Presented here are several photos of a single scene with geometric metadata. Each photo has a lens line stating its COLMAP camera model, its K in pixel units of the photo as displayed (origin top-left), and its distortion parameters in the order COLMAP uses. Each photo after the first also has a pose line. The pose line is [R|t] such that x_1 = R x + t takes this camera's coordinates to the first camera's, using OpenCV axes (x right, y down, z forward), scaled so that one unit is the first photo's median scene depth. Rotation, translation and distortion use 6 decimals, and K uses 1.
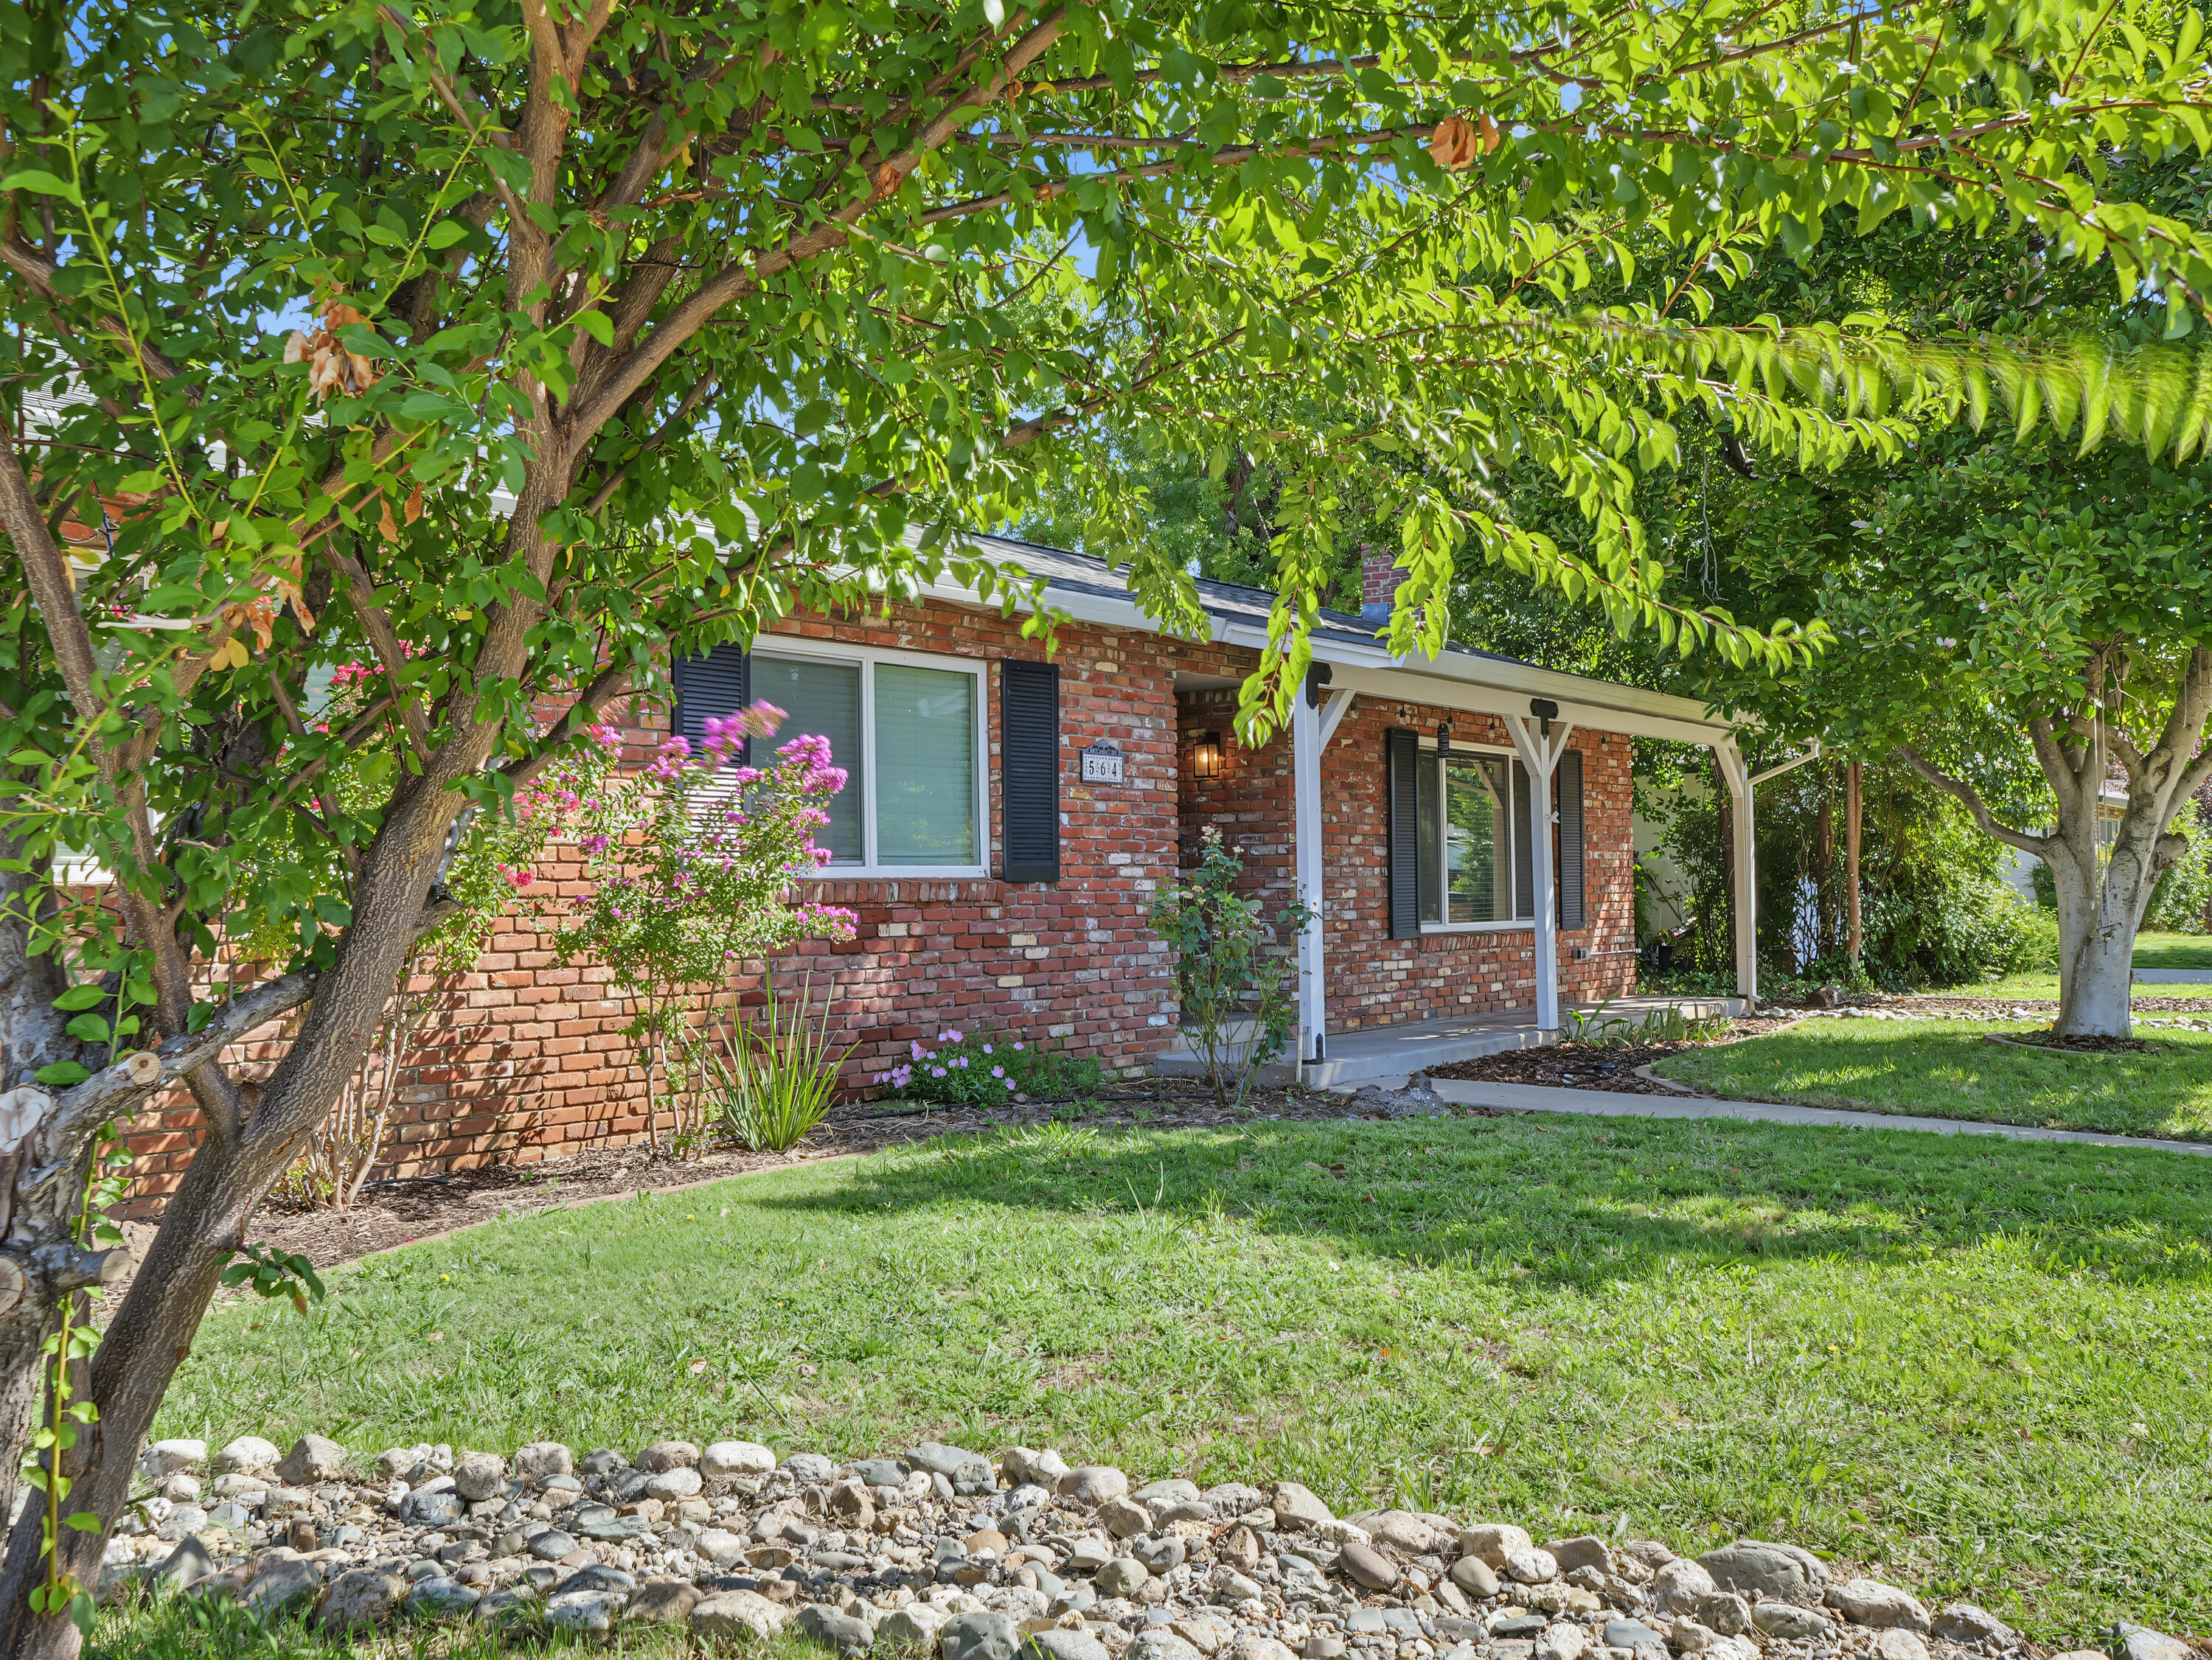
lens RADIAL K [[1842.1, 0, 1099.7], [0, 1842.1, 825.6], [0, 0, 1]] dist [-0.027548, 0.017672]
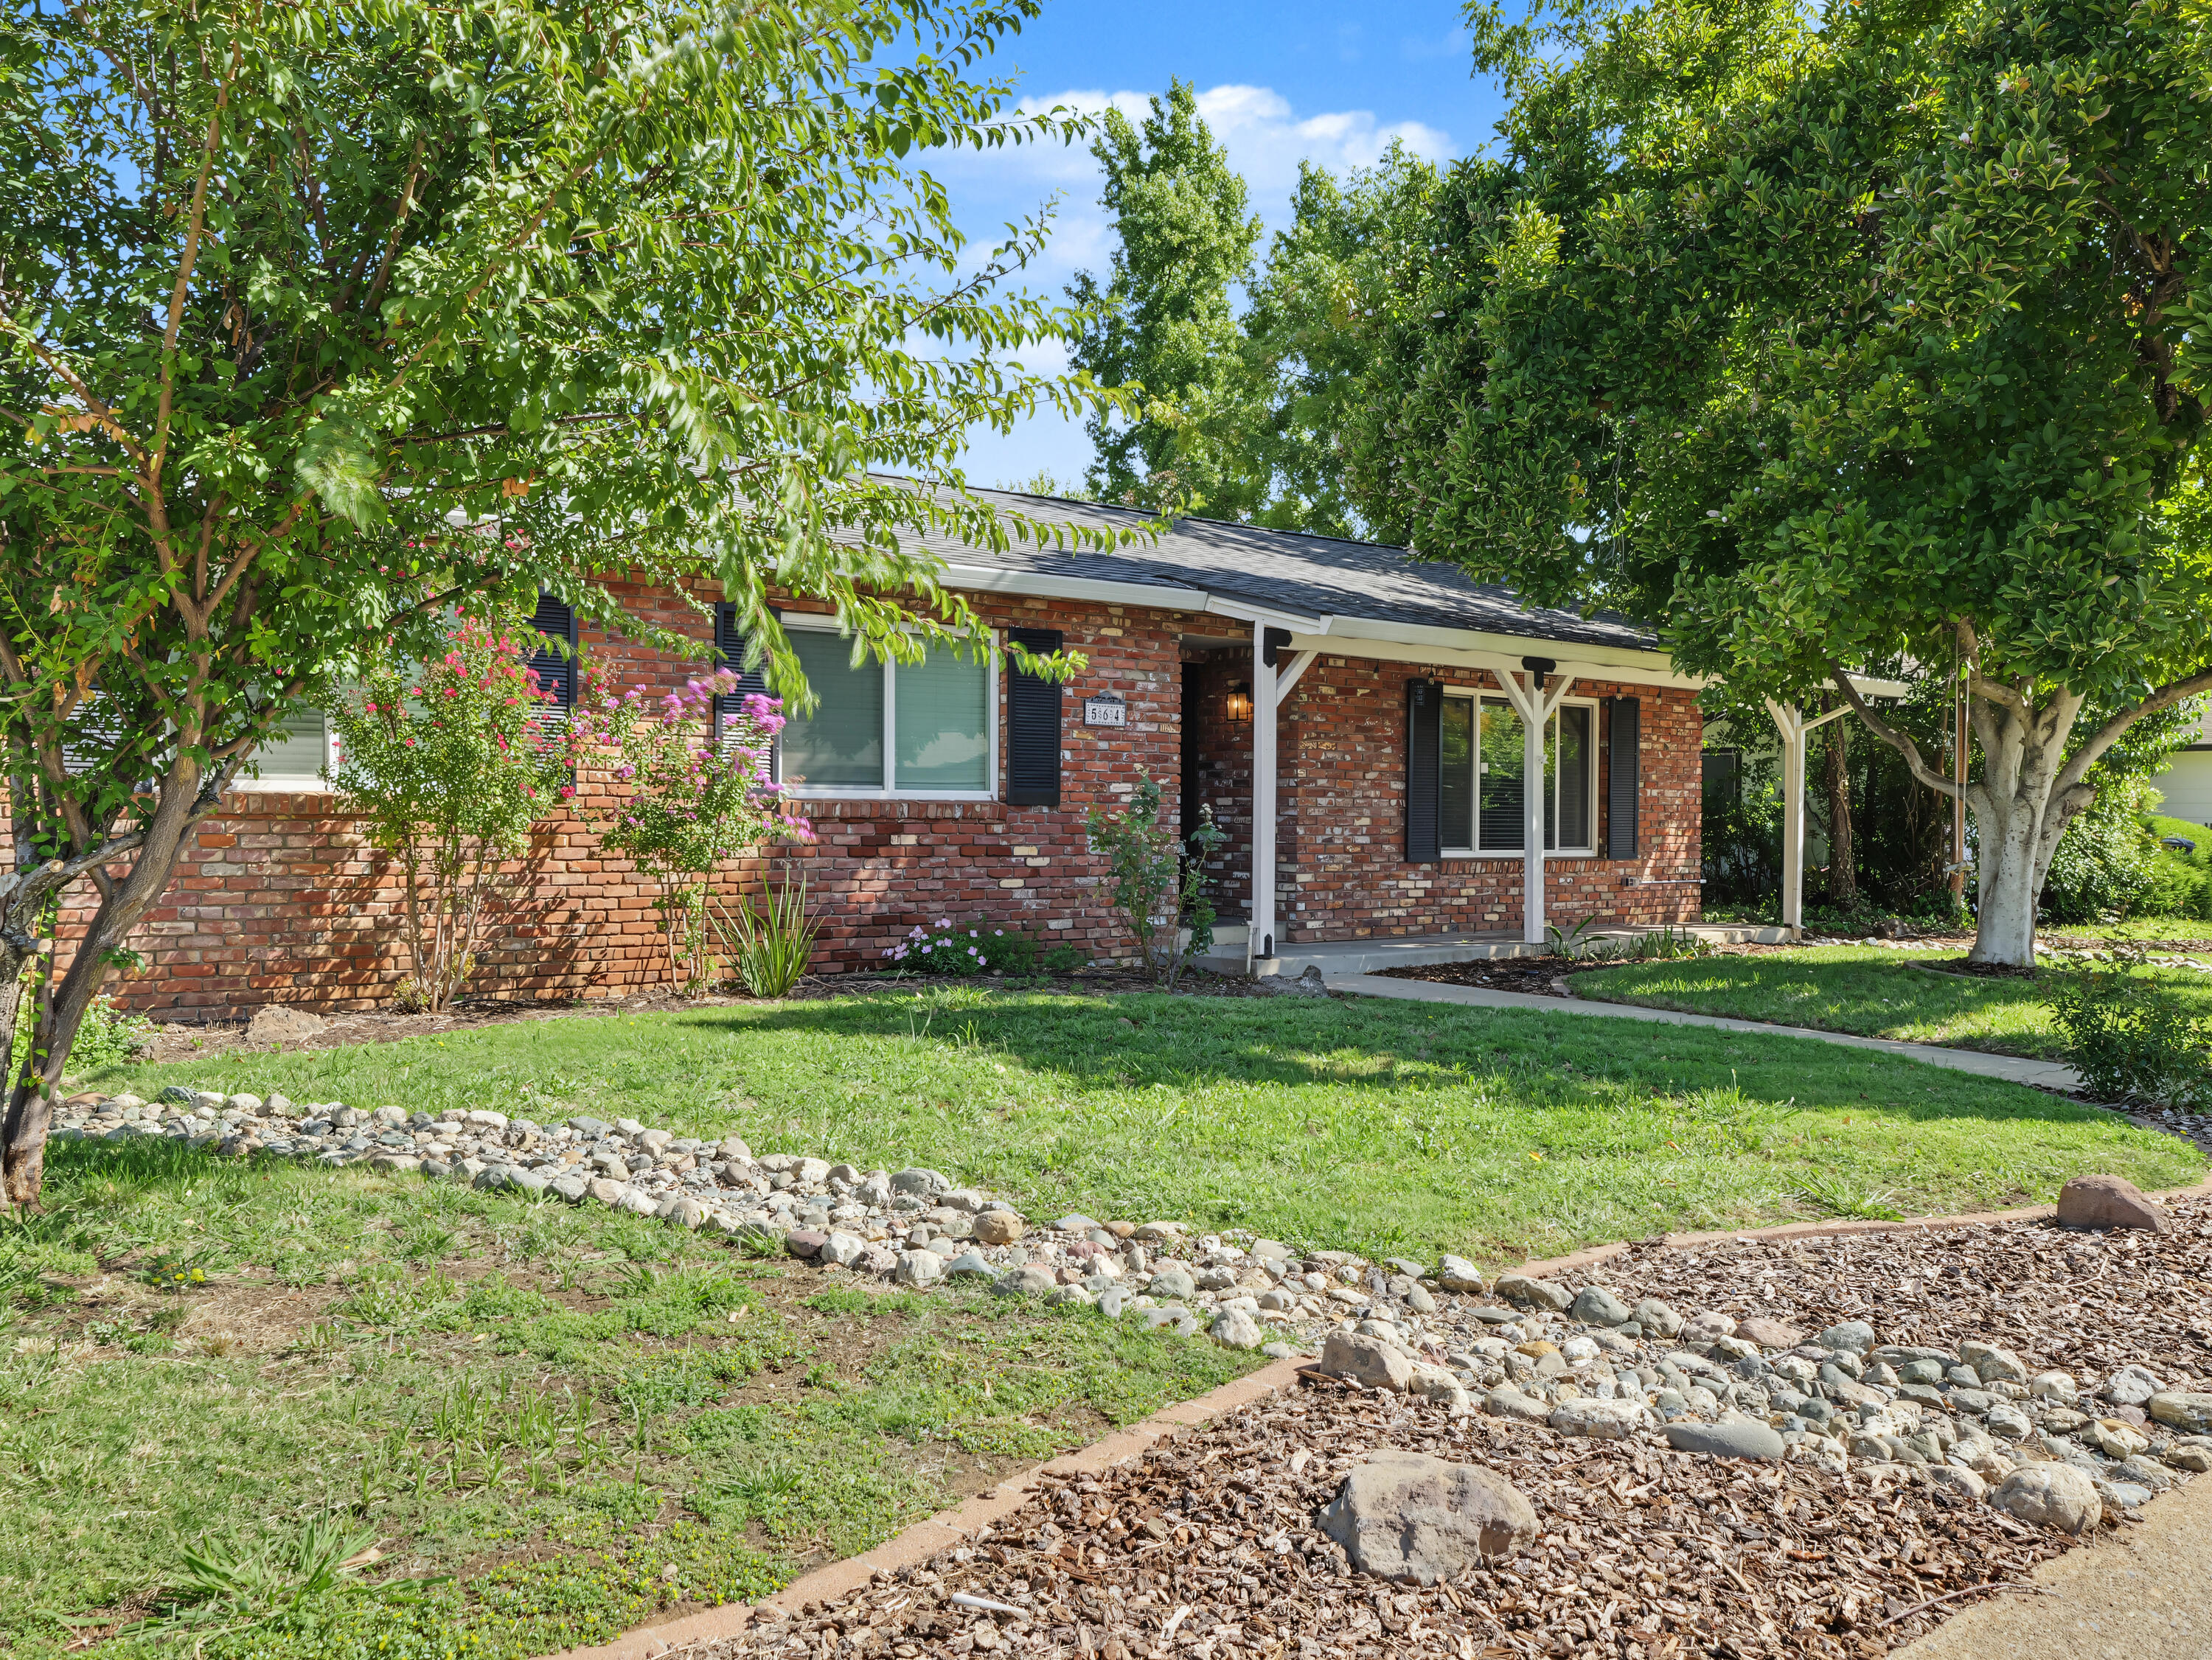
lens RADIAL K [[1842.1, 0, 1112.4], [0, 1842.1, 834.0], [0, 0, 1]] dist [-0.027548, 0.017672]
pose [[0.980409, 0.023699, -0.195540, 0.264956], [-0.014796, 0.998791, 0.046868, -0.009562], [0.196415, -0.043057, 0.979575, -0.222587]]
